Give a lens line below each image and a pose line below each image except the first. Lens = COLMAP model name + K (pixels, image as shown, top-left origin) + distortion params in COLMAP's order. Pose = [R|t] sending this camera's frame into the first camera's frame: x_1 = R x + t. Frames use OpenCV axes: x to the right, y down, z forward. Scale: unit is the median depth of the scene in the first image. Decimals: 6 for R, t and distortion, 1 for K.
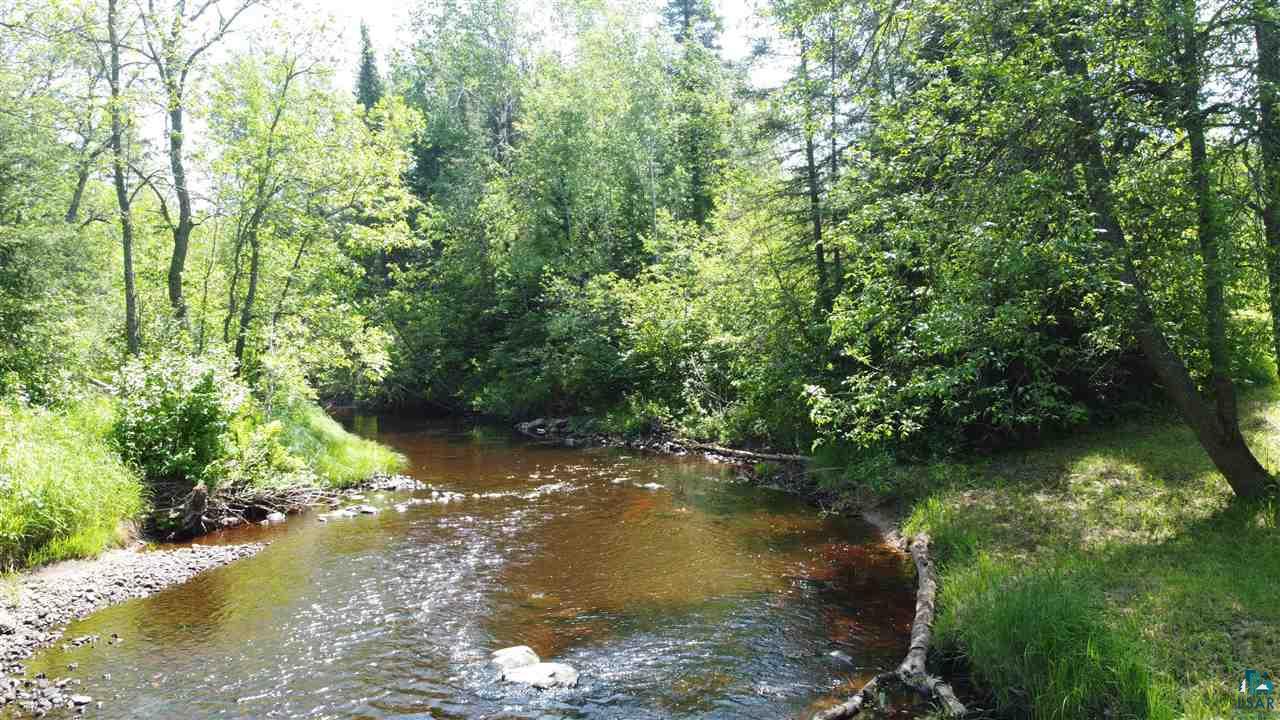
lens RADIAL K [[965.1, 0, 638.3], [0, 965.1, 363.1], [0, 0, 1]] dist [0.003633, -0.008768]
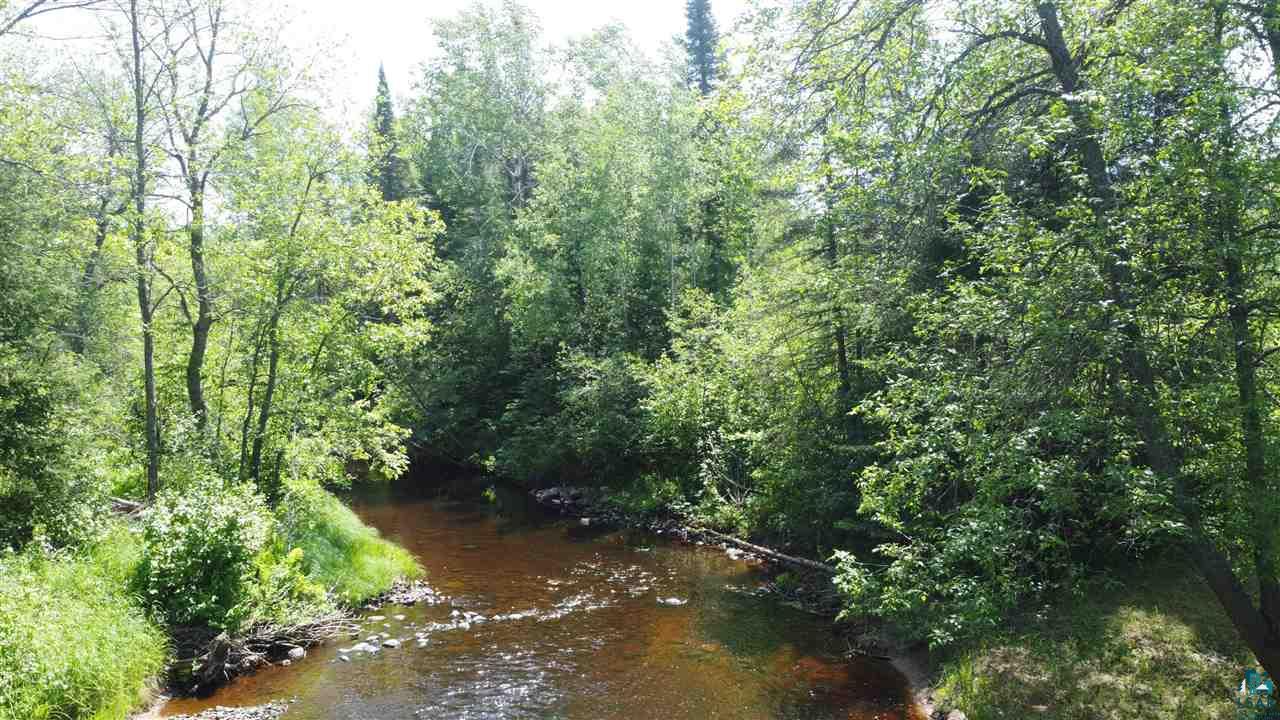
lens RADIAL K [[965.1, 0, 640.9], [0, 965.1, 356.5], [0, 0, 1]] dist [0.003633, -0.008768]
pose [[0.999960, 0.008214, -0.003533, -0.015478], [-0.008242, 0.999935, -0.007937, -0.101738], [0.003467, 0.007965, 0.999962, 0.005287]]
